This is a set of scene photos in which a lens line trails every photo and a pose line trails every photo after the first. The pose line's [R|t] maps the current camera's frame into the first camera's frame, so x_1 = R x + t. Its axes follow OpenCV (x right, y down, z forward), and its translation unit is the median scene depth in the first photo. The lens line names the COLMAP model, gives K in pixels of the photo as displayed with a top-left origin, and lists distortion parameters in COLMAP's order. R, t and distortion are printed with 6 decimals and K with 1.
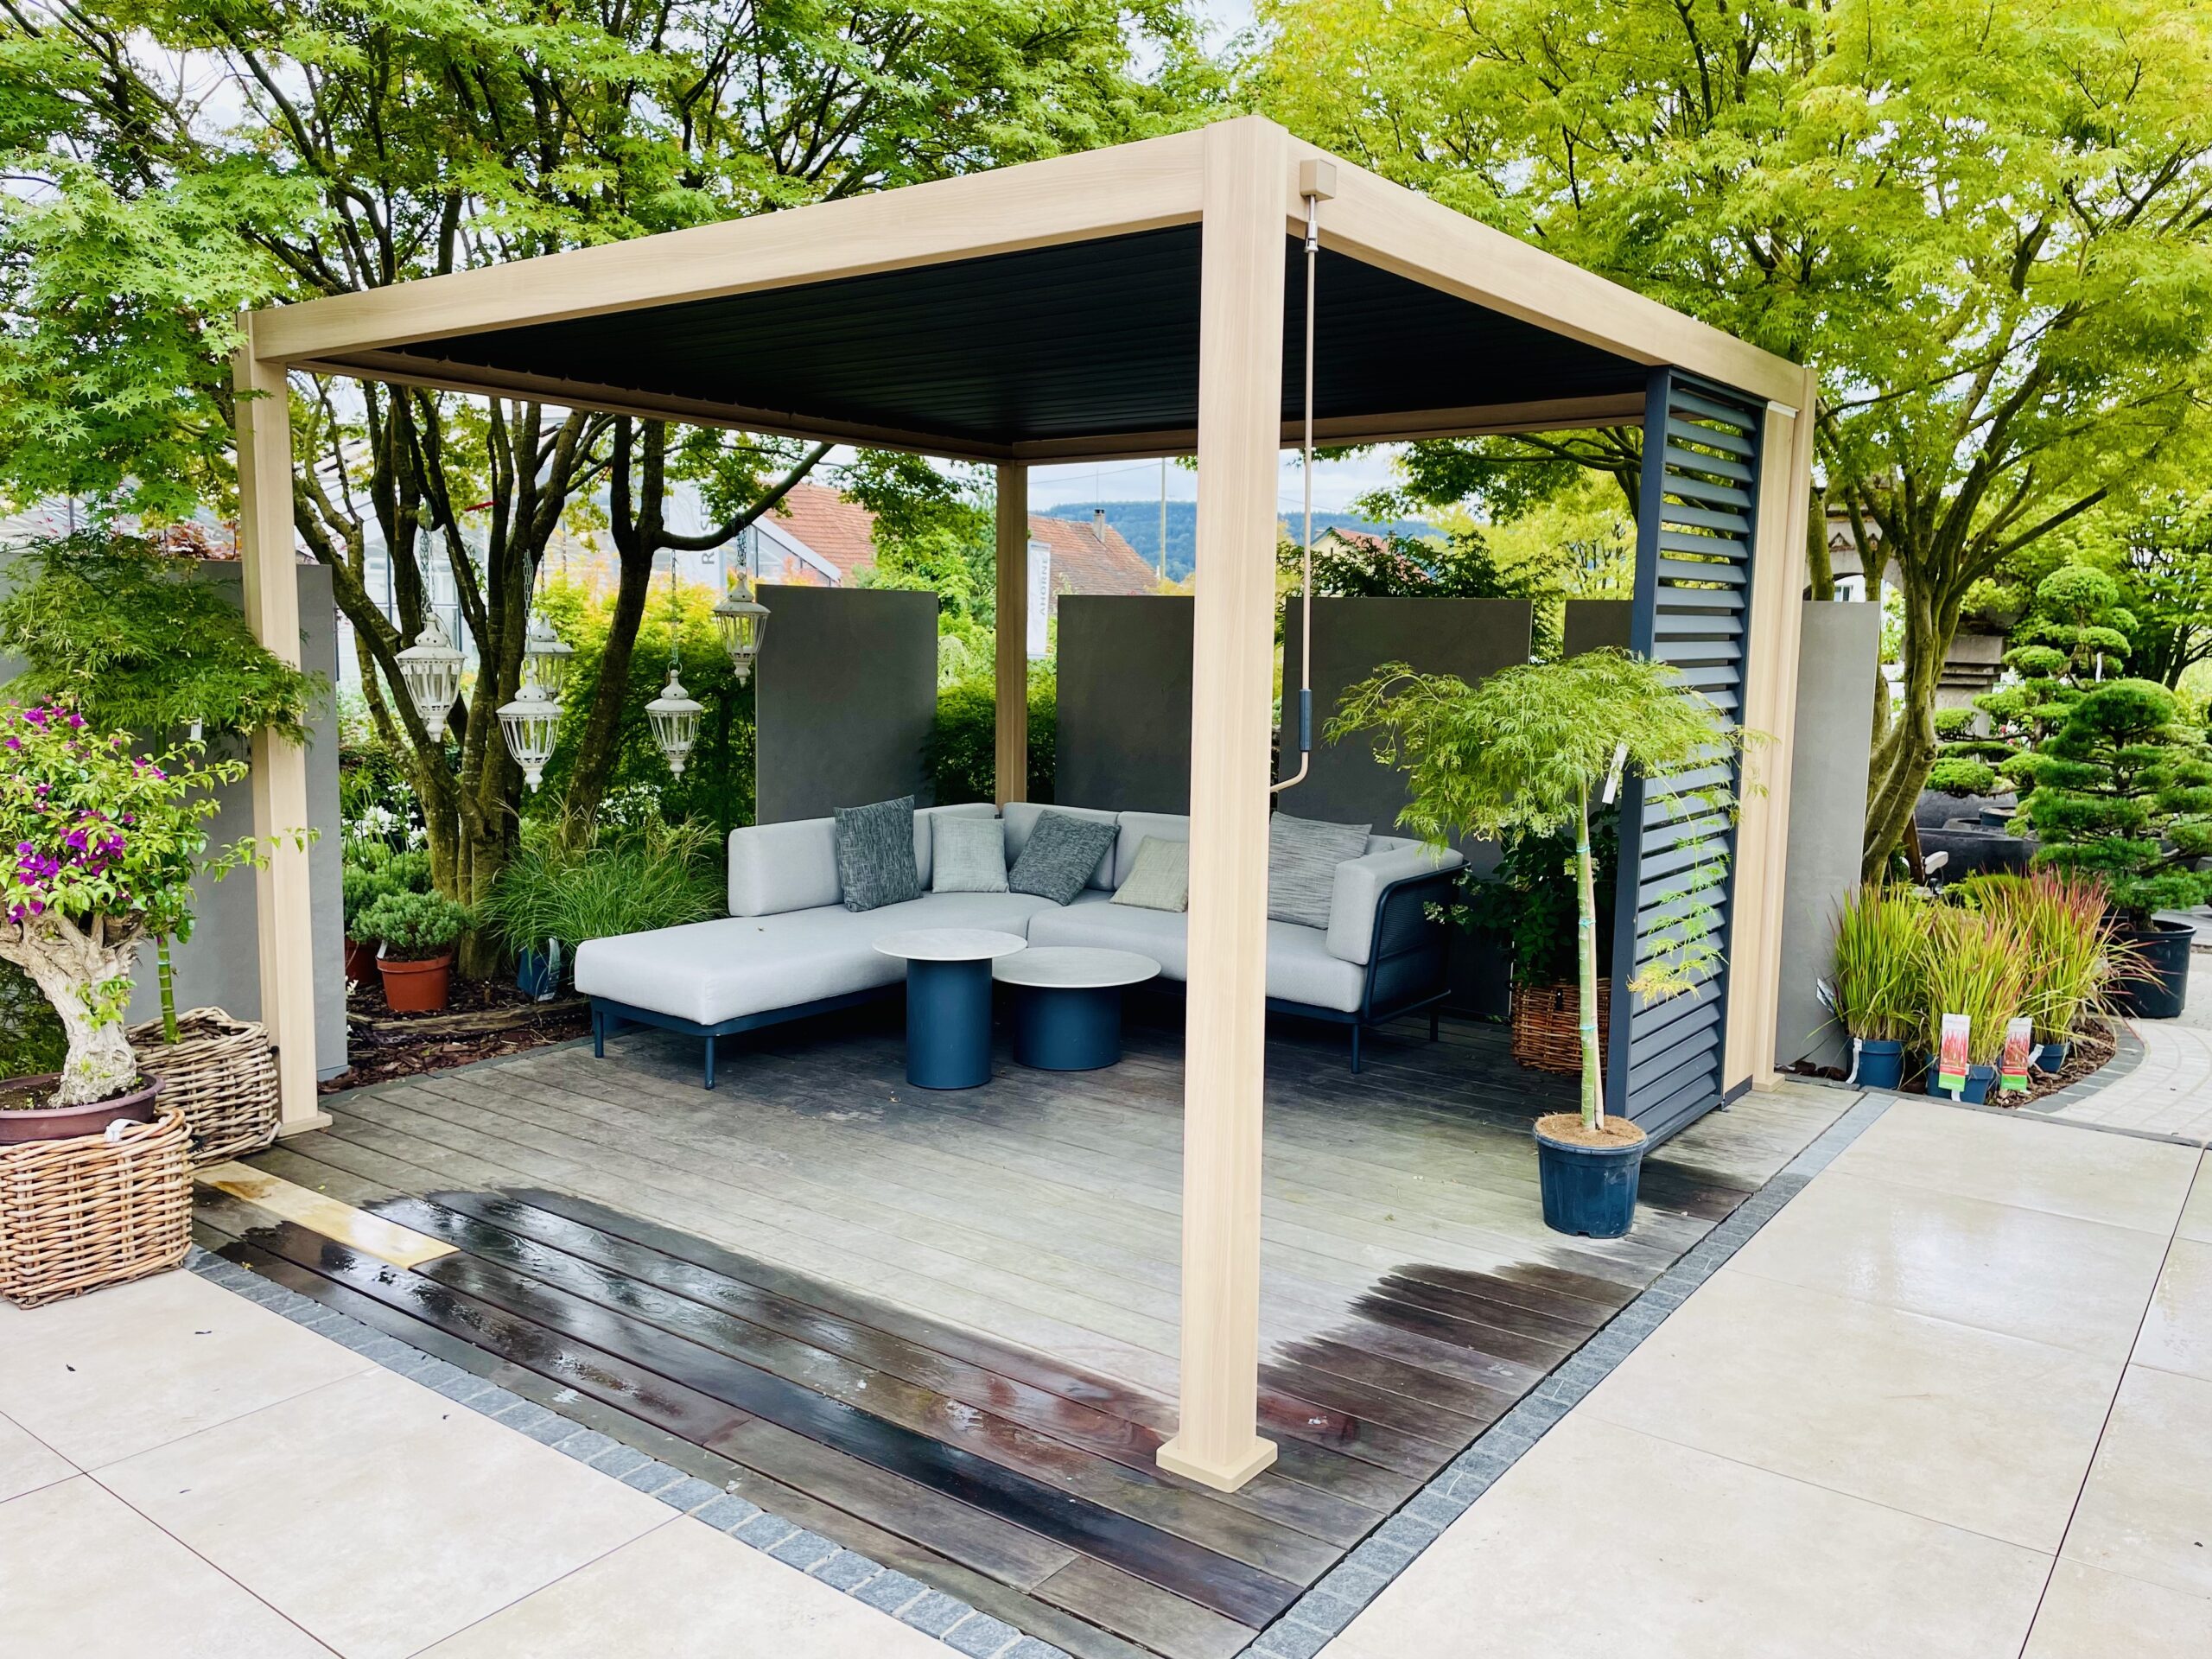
lens RADIAL K [[1684.0, 0, 1113.9], [0, 1684.0, 825.7], [0, 0, 1]] dist [0.050447, -0.013577]
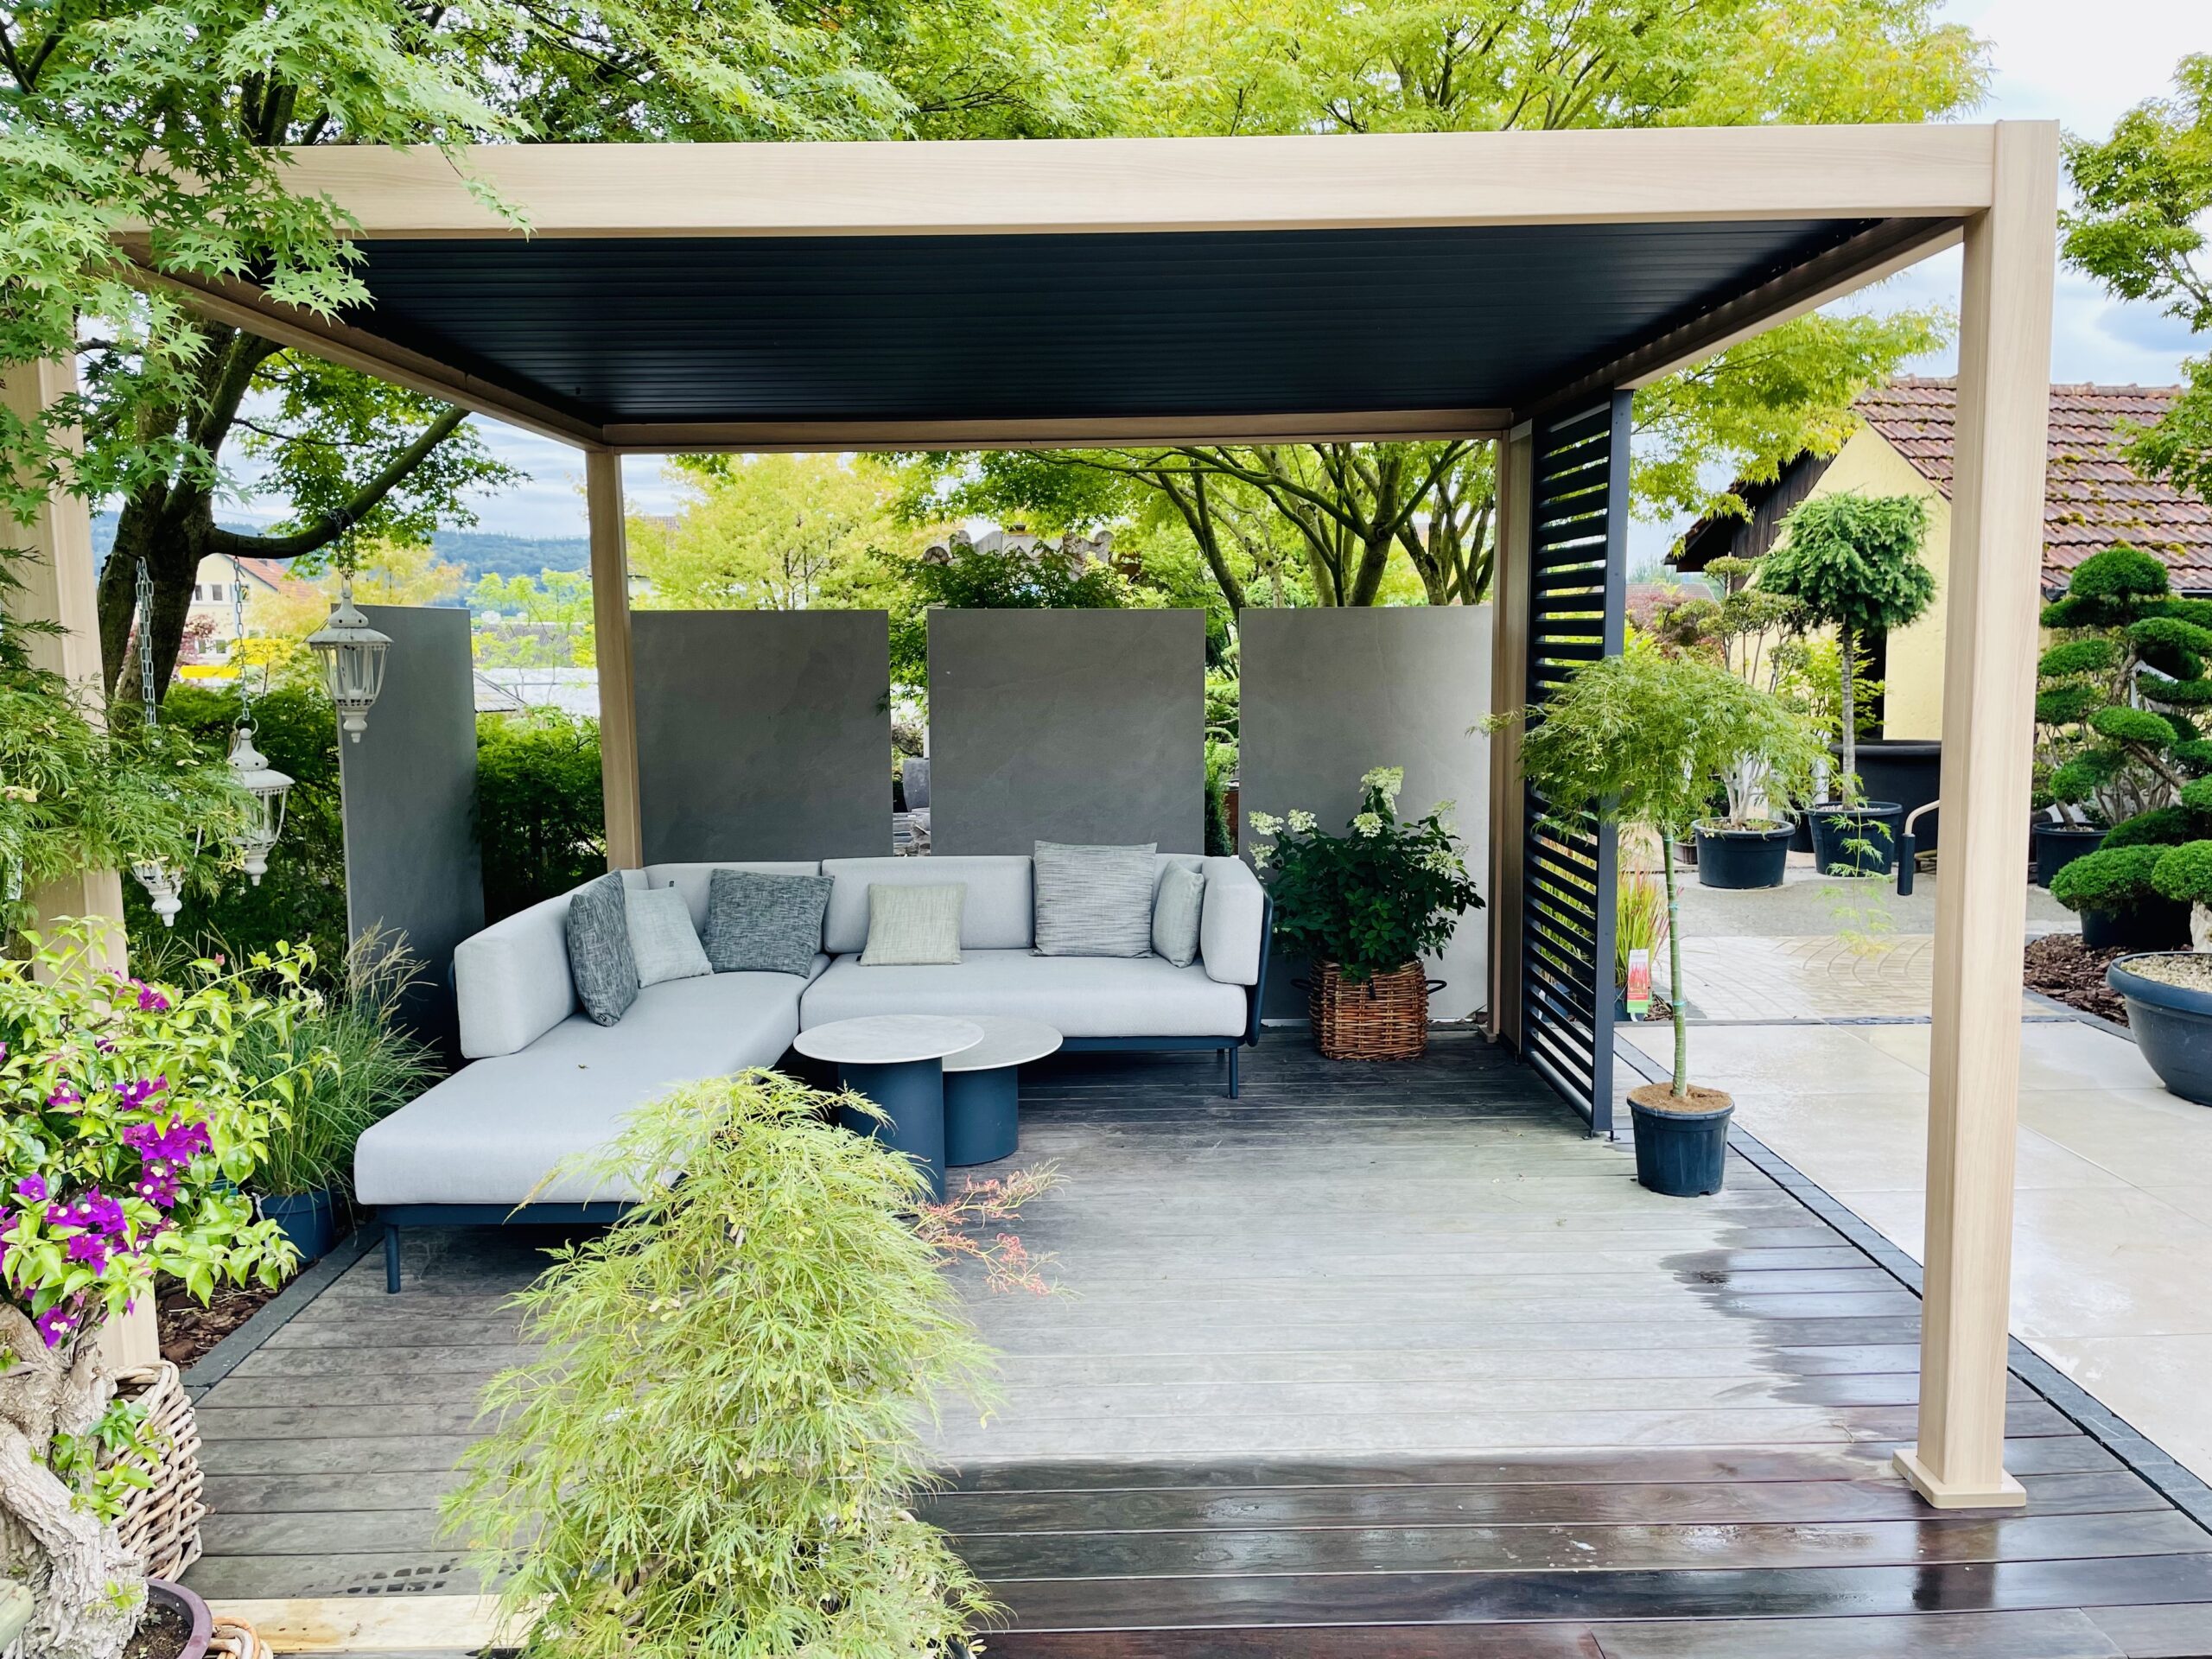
lens RADIAL K [[1684.0, 0, 1116.5], [0, 1684.0, 828.4], [0, 0, 1]] dist [0.050447, -0.013577]
pose [[0.787036, -0.098112, 0.609056, -0.506203], [0.096144, 0.994716, 0.035999, -0.051661], [-0.609369, 0.030225, 0.792310, 0.275909]]
